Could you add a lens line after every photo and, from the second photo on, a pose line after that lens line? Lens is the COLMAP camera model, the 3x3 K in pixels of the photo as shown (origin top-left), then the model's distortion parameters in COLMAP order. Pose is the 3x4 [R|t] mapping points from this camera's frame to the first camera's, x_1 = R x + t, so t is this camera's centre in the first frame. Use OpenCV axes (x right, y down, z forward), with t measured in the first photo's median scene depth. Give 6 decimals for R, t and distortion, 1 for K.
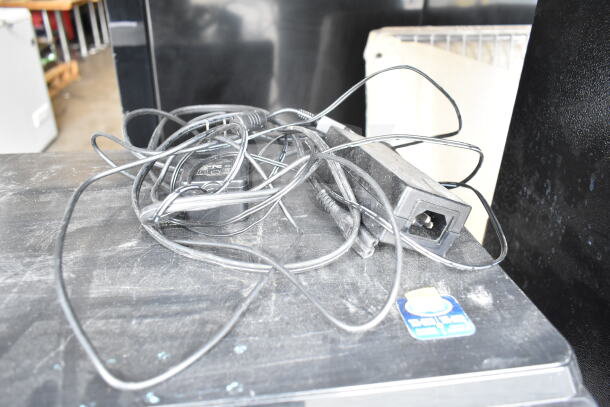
lens RADIAL K [[458.7, 0, 305.0], [0, 458.7, 203.5], [0, 0, 1]] dist [-0.010991, -0.001402]
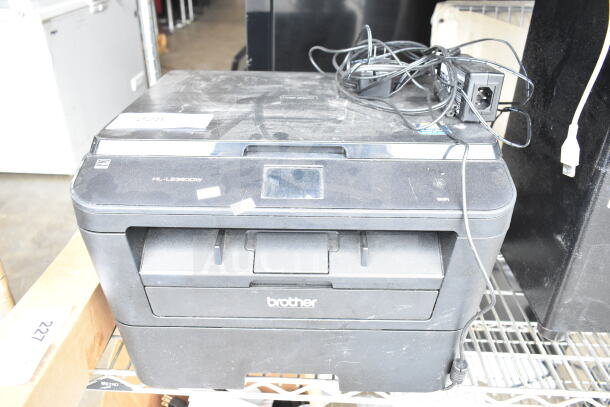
lens RADIAL K [[496.2, 0, 304.4], [0, 496.2, 182.3], [0, 0, 1]] dist [-0.010568, -0.007726]
pose [[0.988091, 0.065022, -0.139460, 0.039741], [-0.069244, 0.997270, -0.025631, 0.541188], [0.137413, 0.034983, 0.989896, -1.157773]]
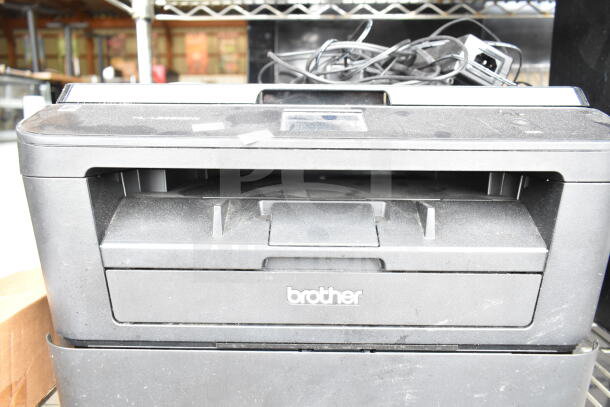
lens RADIAL K [[468.6, 0, 305.0], [0, 468.6, 203.5], [0, 0, 1]] dist [-0.009385, 0.003198]
pose [[0.989952, 0.025658, -0.139055, -0.133546], [-0.068336, 0.947747, -0.311618, 1.115482], [0.123793, 0.317989, 0.939978, -0.468980]]
